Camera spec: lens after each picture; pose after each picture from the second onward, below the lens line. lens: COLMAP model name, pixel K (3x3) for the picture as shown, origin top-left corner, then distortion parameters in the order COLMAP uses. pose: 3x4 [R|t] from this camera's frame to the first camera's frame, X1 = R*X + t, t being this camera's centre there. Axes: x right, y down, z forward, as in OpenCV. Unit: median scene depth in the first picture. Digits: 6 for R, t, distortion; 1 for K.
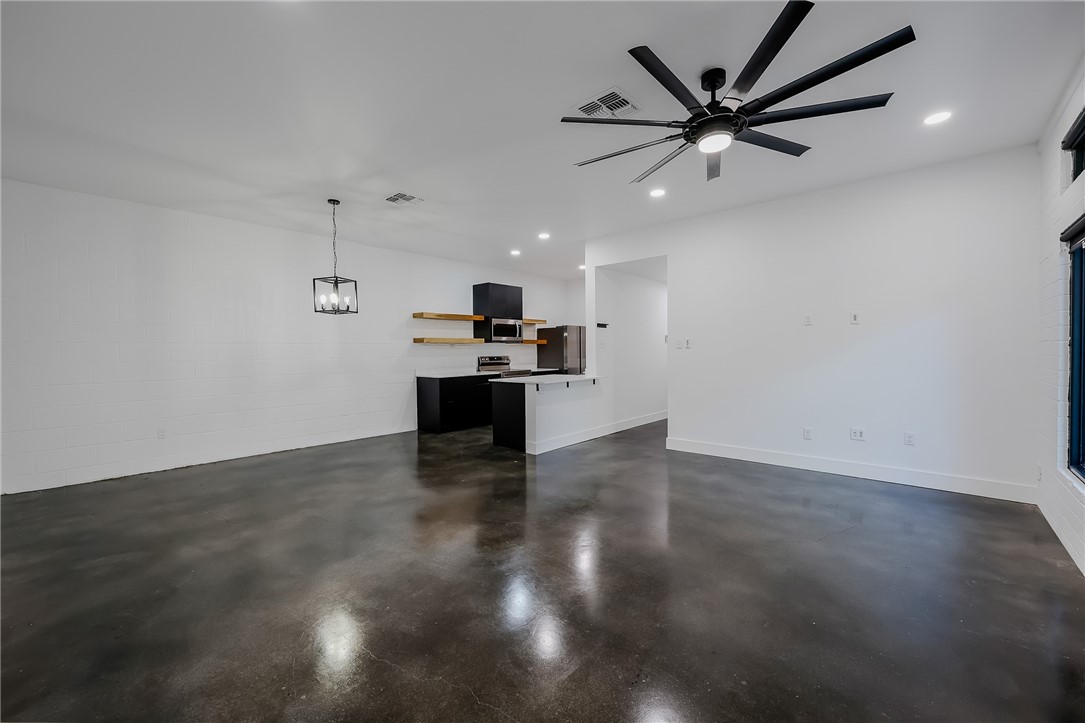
lens RADIAL K [[442.6, 0, 542.5], [0, 442.6, 361.5], [0, 0, 1]] dist [0.001496, 0.000251]
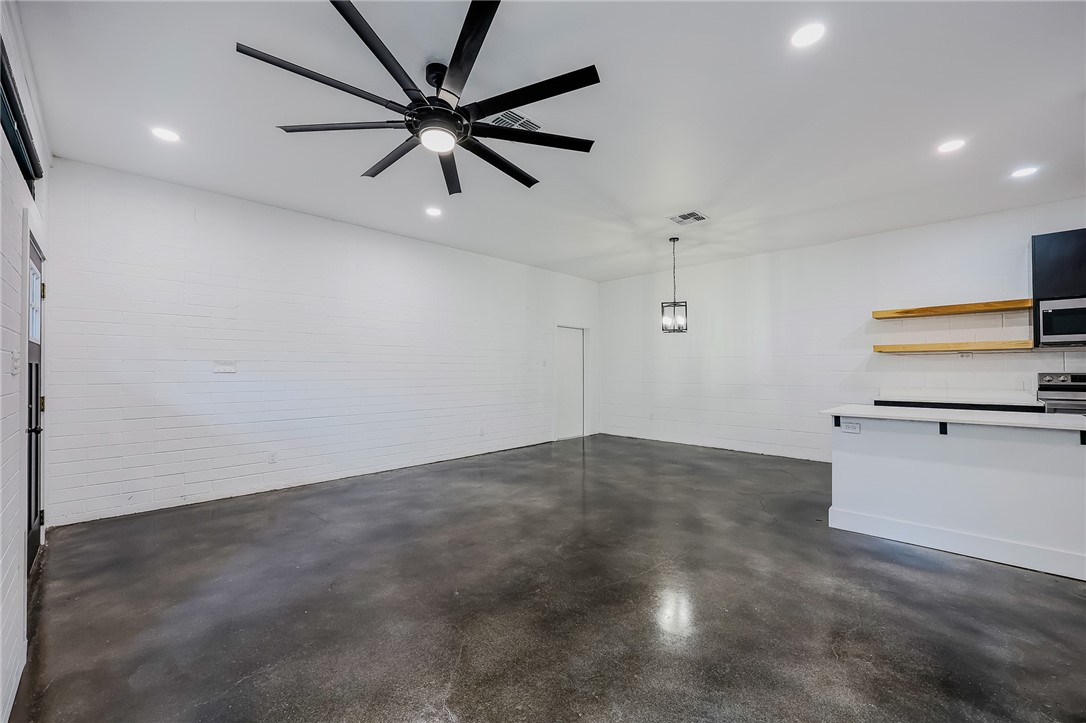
lens RADIAL K [[432.5, 0, 543.0], [0, 432.5, 361.5], [0, 0, 1]] dist [0.000132, 0.000058]
pose [[-0.065043, -0.011505, -0.997816, 0.698072], [-0.025585, 0.999624, -0.009858, -0.007730], [0.997554, 0.024888, -0.065313, 0.701693]]
